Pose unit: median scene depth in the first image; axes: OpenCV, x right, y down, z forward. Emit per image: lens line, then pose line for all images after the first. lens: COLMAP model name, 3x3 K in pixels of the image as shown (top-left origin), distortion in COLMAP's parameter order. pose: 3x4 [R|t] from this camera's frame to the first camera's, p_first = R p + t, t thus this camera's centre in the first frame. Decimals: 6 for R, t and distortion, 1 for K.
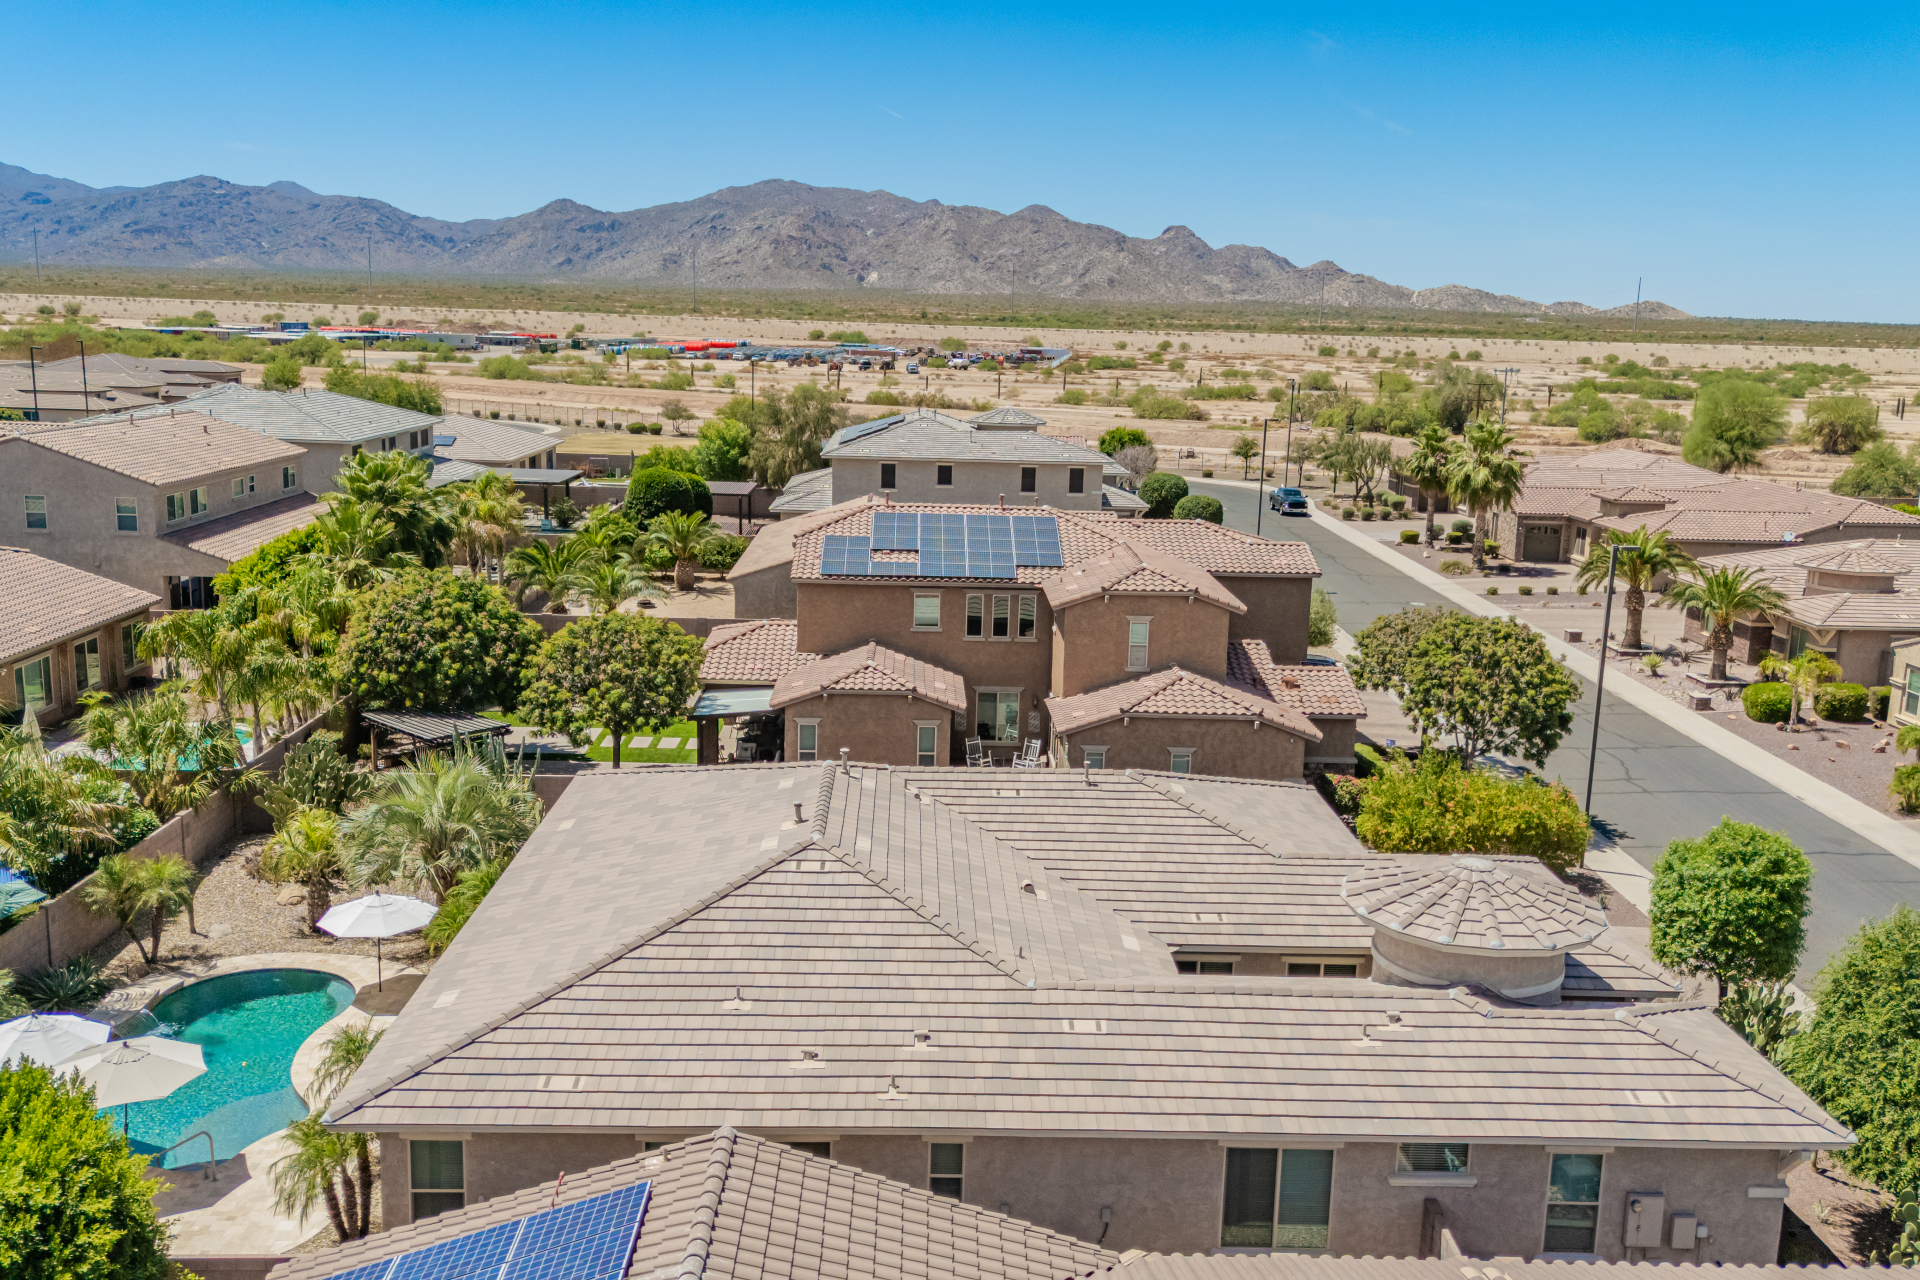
lens RADIAL K [[1666.9, 0, 960.0], [0, 1666.9, 640.0], [0, 0, 1]] dist [0.083525, -0.093850]
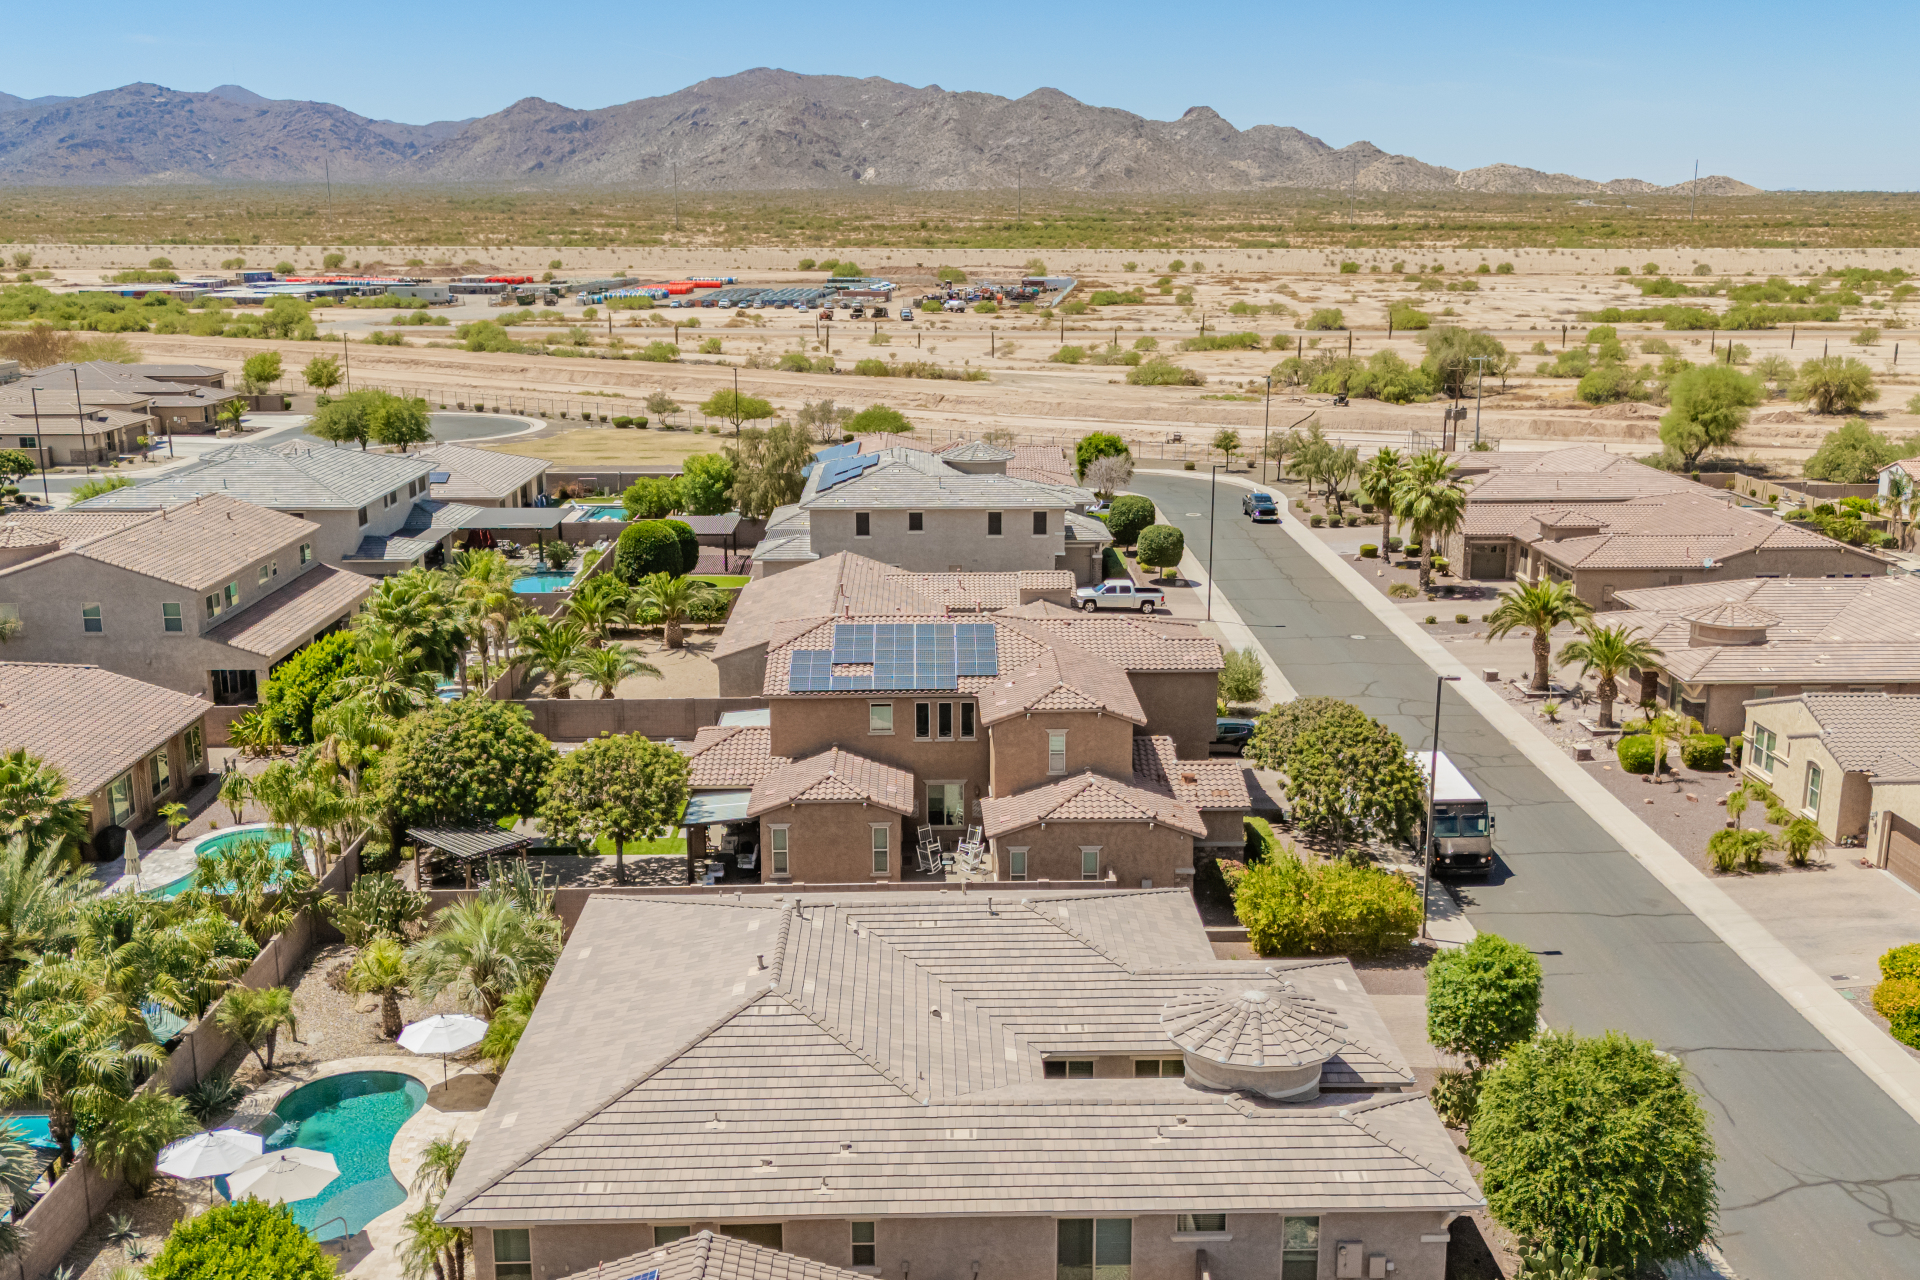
lens RADIAL K [[1795.5, 0, 960.0], [0, 1795.5, 640.0], [0, 0, 1]] dist [0.112564, -0.207910]
pose [[0.999572, -0.027409, -0.010243, 0.053999], [0.027823, 0.998695, 0.042837, -0.135406], [0.009055, -0.043103, 0.999030, -0.274037]]
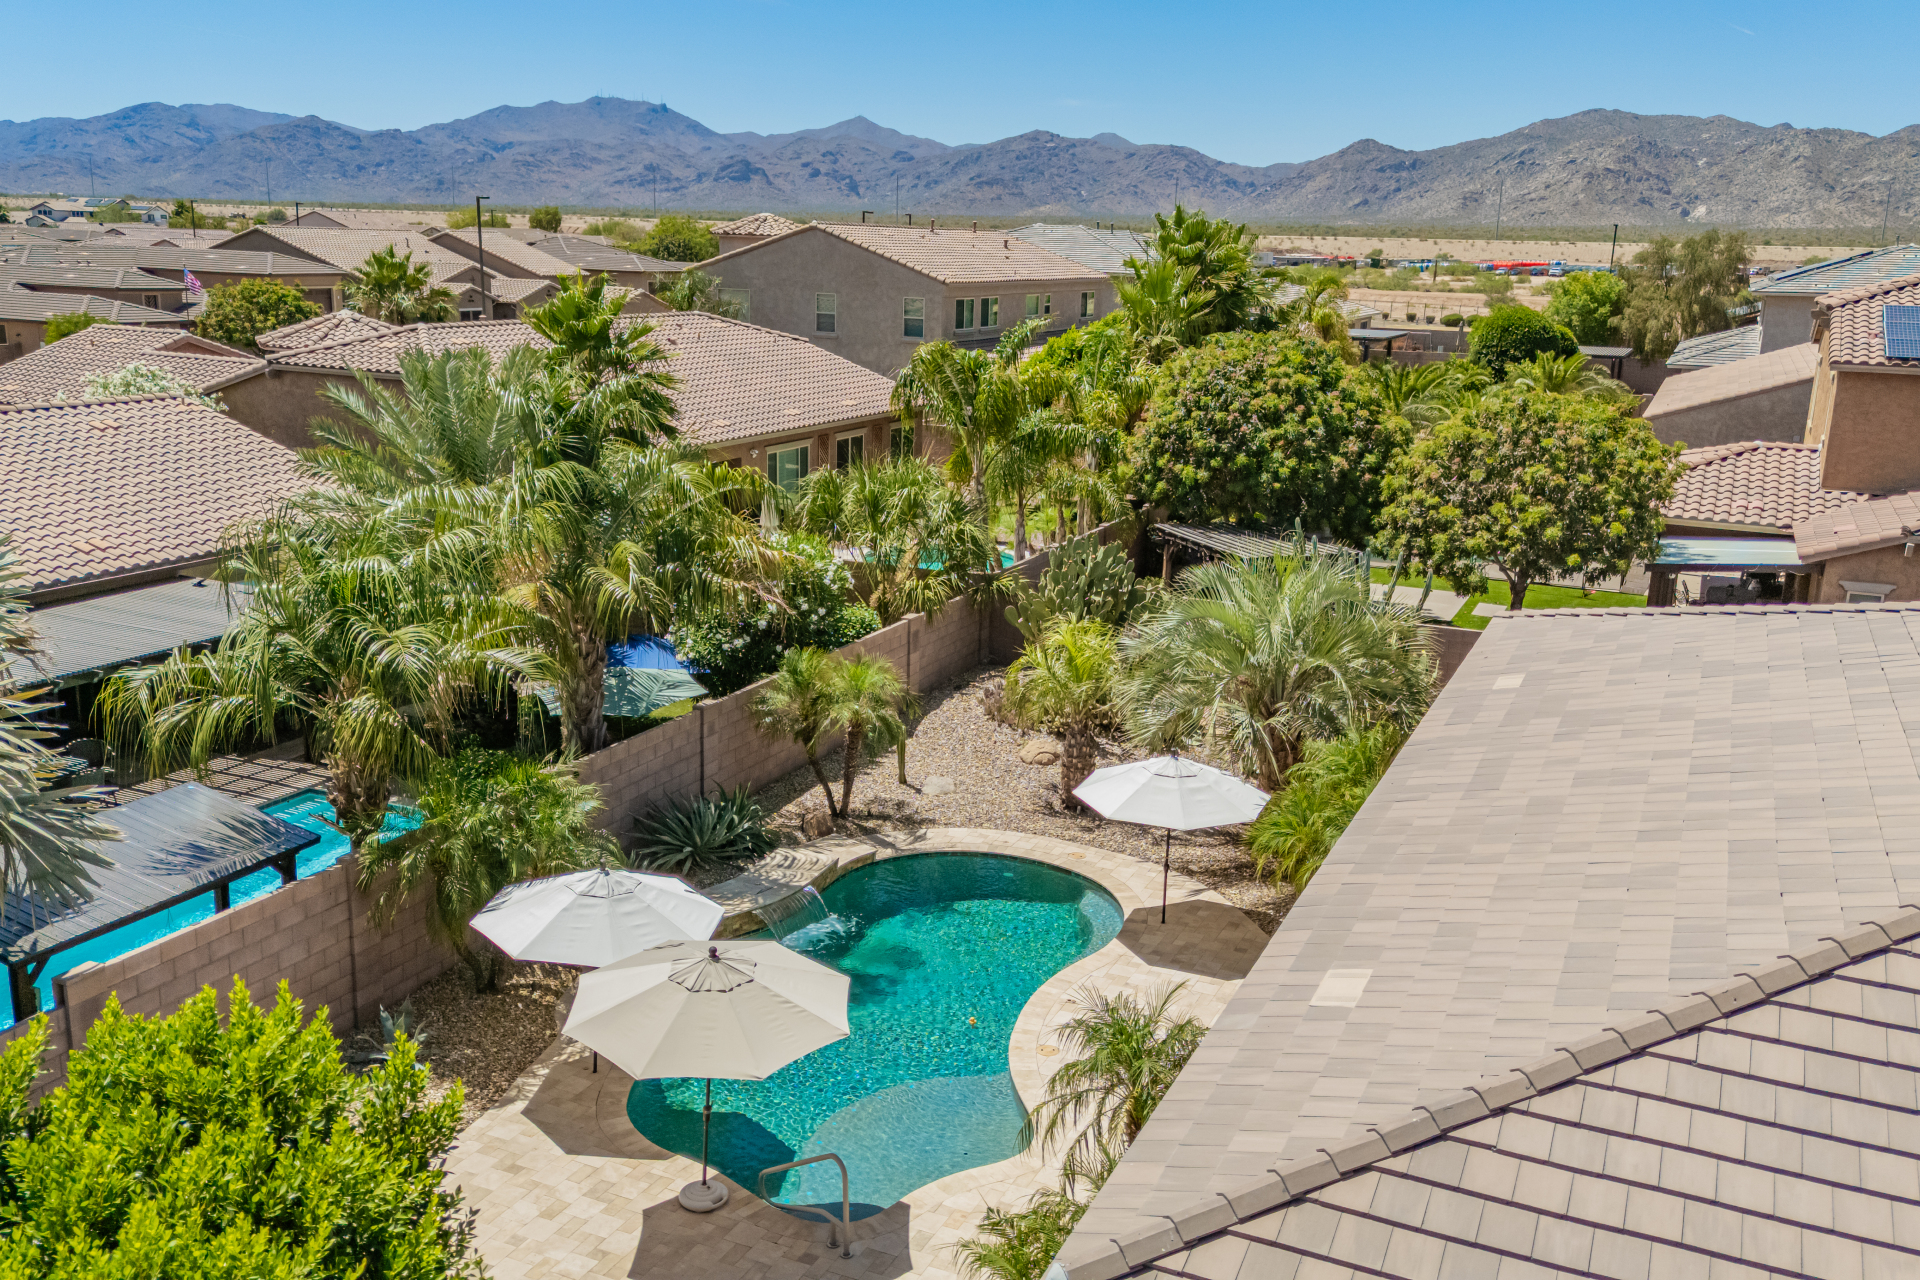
lens RADIAL K [[1652.4, 0, 960.6], [0, 1652.4, 659.4], [0, 0, 1]] dist [0.075517, -0.099928]
pose [[0.899316, 0.103603, -0.424849, -0.125285], [-0.084728, 0.994401, 0.063142, 0.063601], [0.429012, -0.020788, 0.903060, 0.328994]]
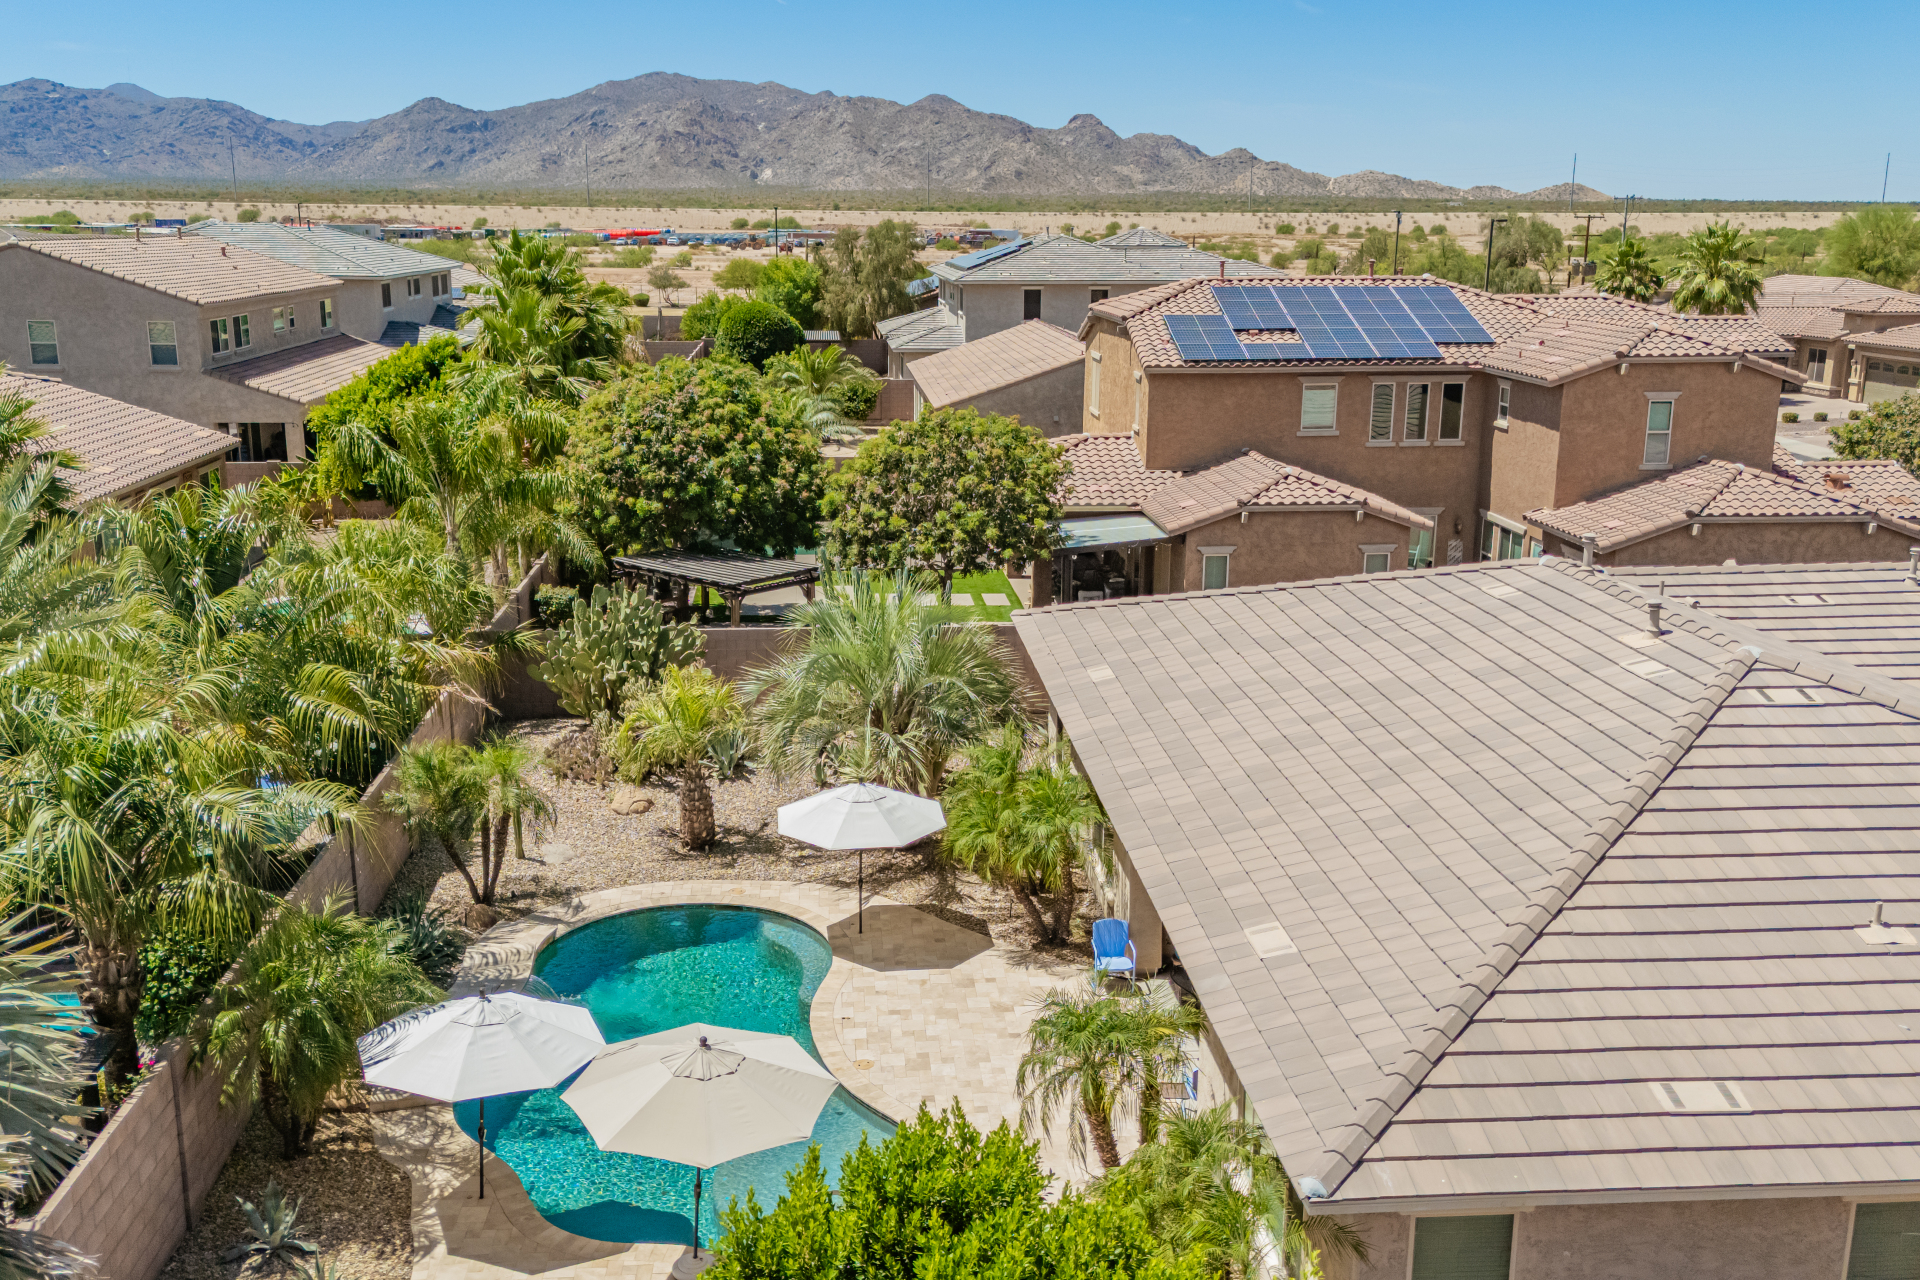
lens RADIAL K [[1717.0, 0, 960.0], [0, 1717.0, 640.0], [0, 0, 1]] dist [0.089014, -0.114879]
pose [[0.998019, -0.034303, 0.052746, -0.246104], [0.031641, 0.998223, 0.050489, 0.046106], [-0.054384, -0.048720, 0.997331, 0.248934]]
